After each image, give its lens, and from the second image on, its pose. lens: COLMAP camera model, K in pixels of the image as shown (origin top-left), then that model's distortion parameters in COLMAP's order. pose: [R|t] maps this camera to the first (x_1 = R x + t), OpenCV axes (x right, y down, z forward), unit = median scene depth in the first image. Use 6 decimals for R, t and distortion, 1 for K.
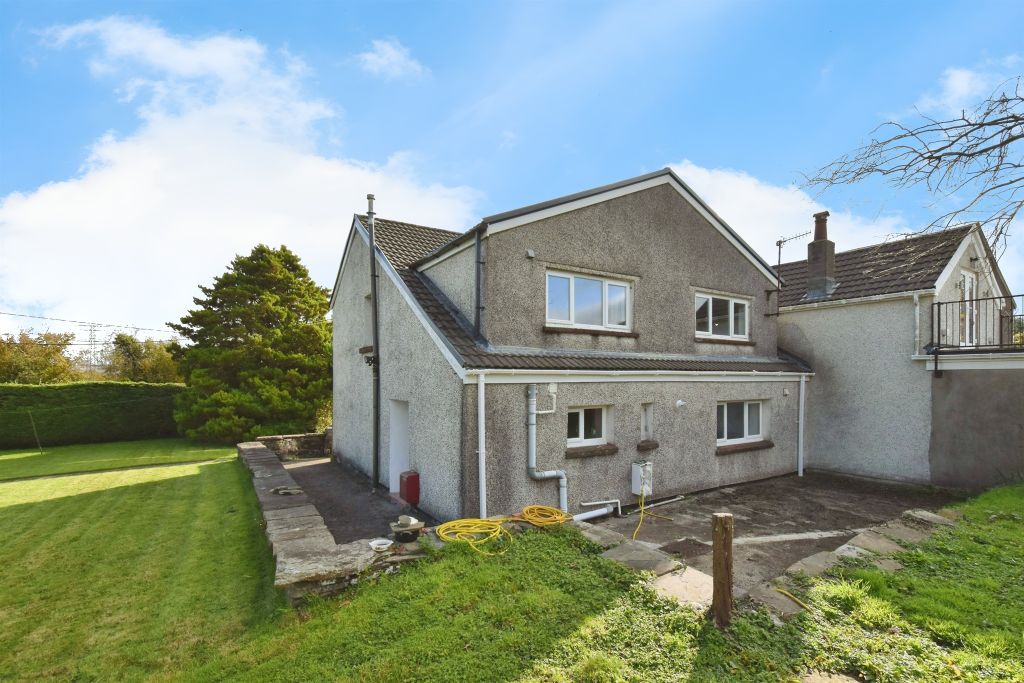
lens RADIAL K [[478.0, 0, 513.3], [0, 478.0, 379.7], [0, 0, 1]] dist [0.000164, 0.000014]
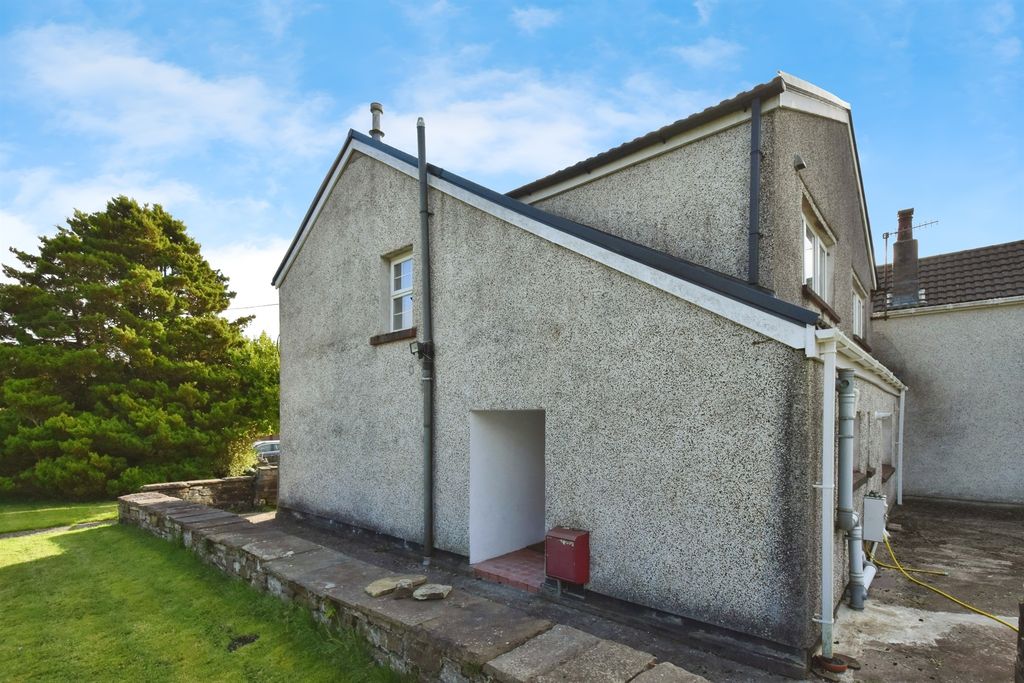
lens RADIAL K [[486.7, 0, 511.3], [0, 486.7, 422.4], [0, 0, 1]] dist [-0.004385, -0.000763]
pose [[0.961020, -0.001943, 0.276472, -0.349290], [0.000105, 0.999978, 0.006664, 0.047199], [-0.276479, -0.006375, 0.960999, 0.358546]]
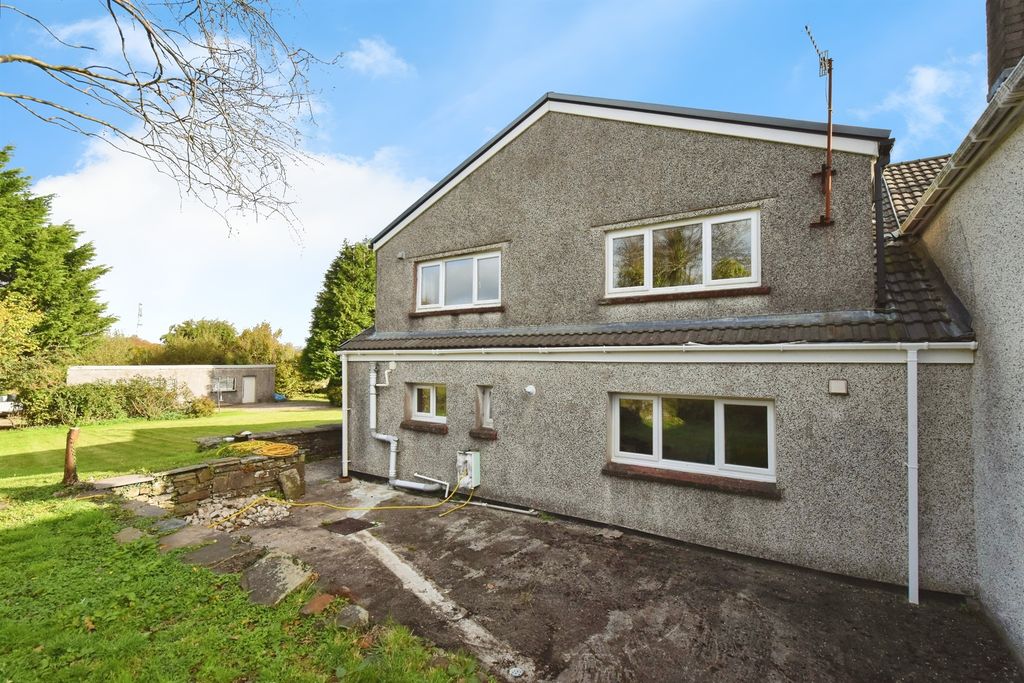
lens RADIAL K [[452.9, 0, 512.0], [0, 452.9, 341.5], [0, 0, 1]] dist [-0.000804, -0.000233]
pose [[0.408323, -0.033837, -0.912210, 0.852154], [-0.002460, 0.999268, -0.038168, -0.000219], [0.912834, 0.017829, 0.407941, 0.563186]]
